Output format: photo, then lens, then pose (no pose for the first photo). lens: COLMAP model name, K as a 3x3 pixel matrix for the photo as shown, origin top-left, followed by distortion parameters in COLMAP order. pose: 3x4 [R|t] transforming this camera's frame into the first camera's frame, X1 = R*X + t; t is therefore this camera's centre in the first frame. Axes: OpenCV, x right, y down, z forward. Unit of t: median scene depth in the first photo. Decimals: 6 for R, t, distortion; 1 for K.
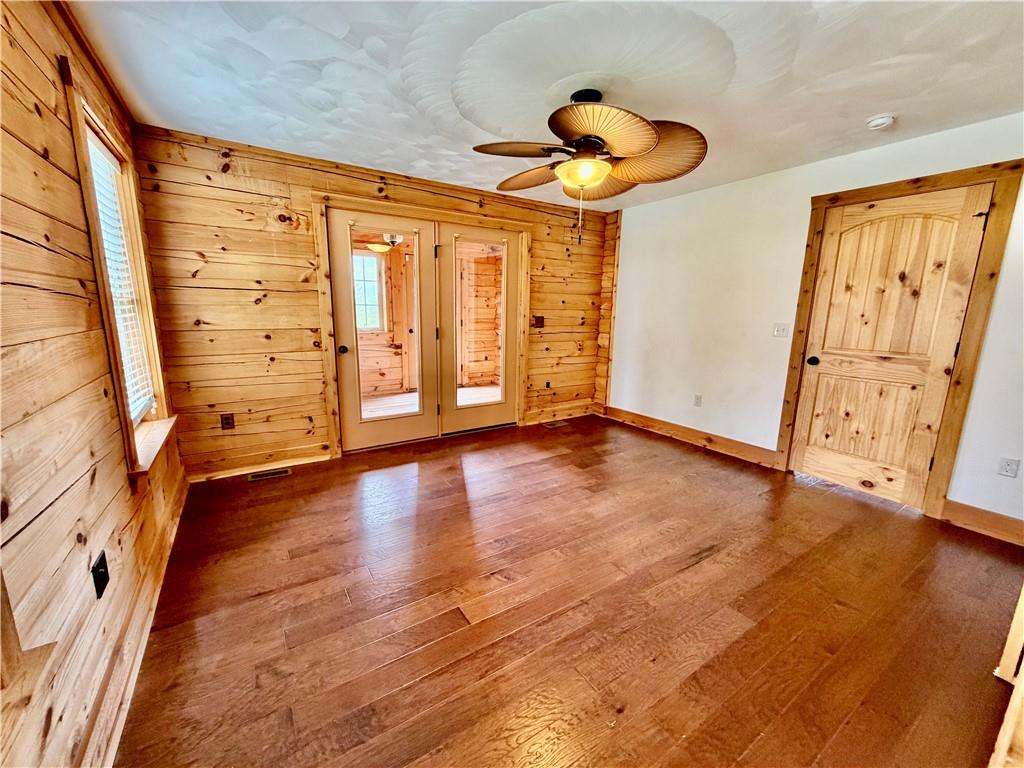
lens RADIAL K [[409.6, 0, 512.5], [0, 409.6, 385.9], [0, 0, 1]] dist [-0.001353, -0.000276]
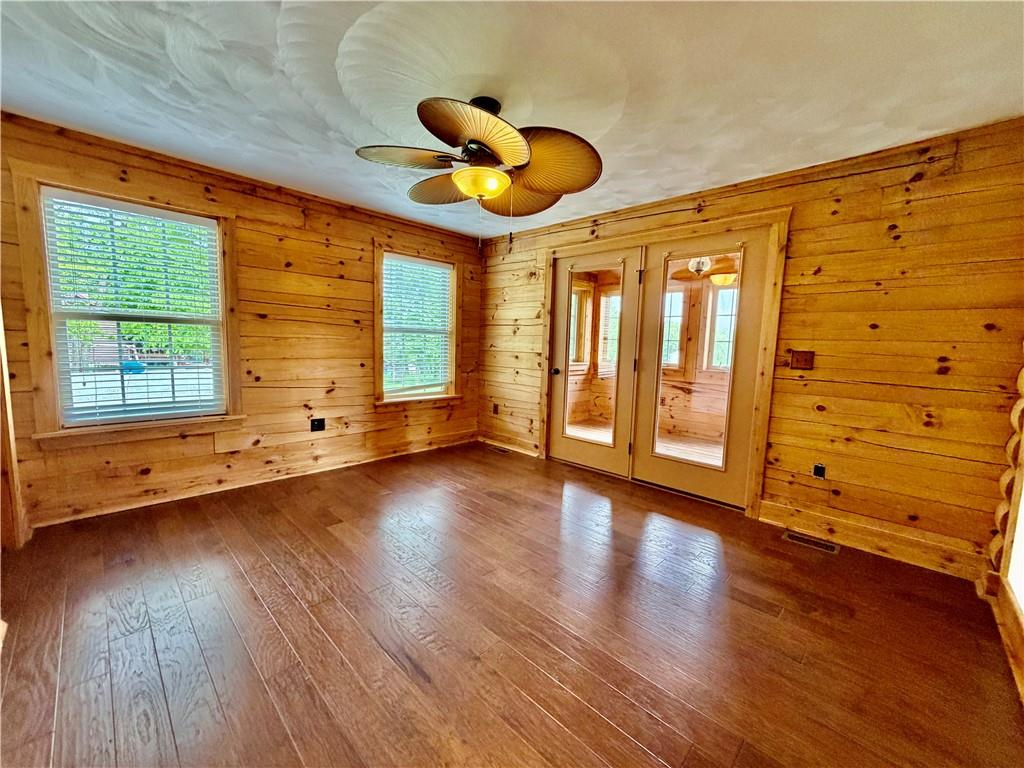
lens RADIAL K [[409.6, 0, 511.7], [0, 409.6, 384.6], [0, 0, 1]] dist [-0.001353, -0.000276]
pose [[0.219028, 0.090977, -0.971468, 0.621344], [-0.208699, 0.976970, 0.044439, -0.064745], [0.953138, 0.193011, 0.232971, 0.507908]]
